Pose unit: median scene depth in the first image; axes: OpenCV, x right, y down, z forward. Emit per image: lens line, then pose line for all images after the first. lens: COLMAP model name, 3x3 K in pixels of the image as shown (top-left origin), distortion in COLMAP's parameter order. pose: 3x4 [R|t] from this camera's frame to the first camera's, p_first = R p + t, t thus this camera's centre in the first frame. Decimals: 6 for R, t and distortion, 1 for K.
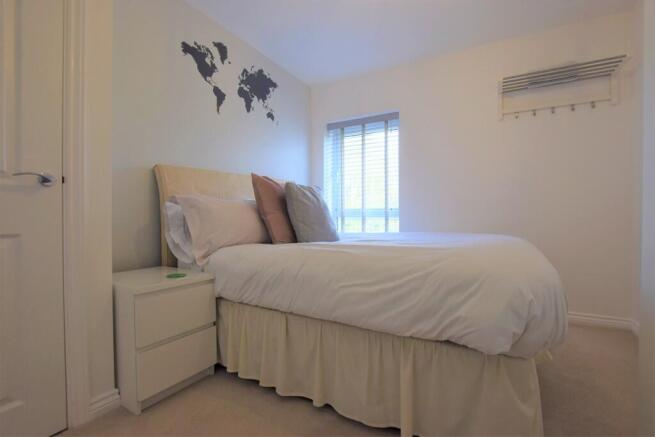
lens RADIAL K [[297.2, 0, 328.0], [0, 297.2, 216.0], [0, 0, 1]] dist [-0.016424, 0.000274]
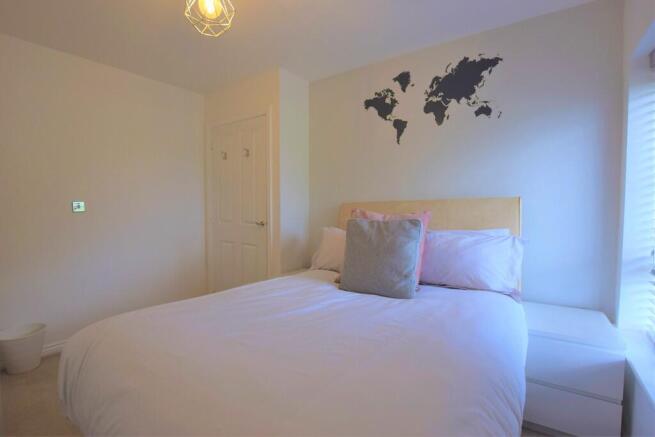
lens RADIAL K [[297.2, 0, 327.4], [0, 297.2, 219.4], [0, 0, 1]] dist [-0.016424, 0.000274]
pose [[-0.070326, 0.026228, -0.997179, 0.643197], [-0.004400, 0.999636, 0.026603, -0.103856], [0.997514, 0.006259, -0.070185, 0.774134]]
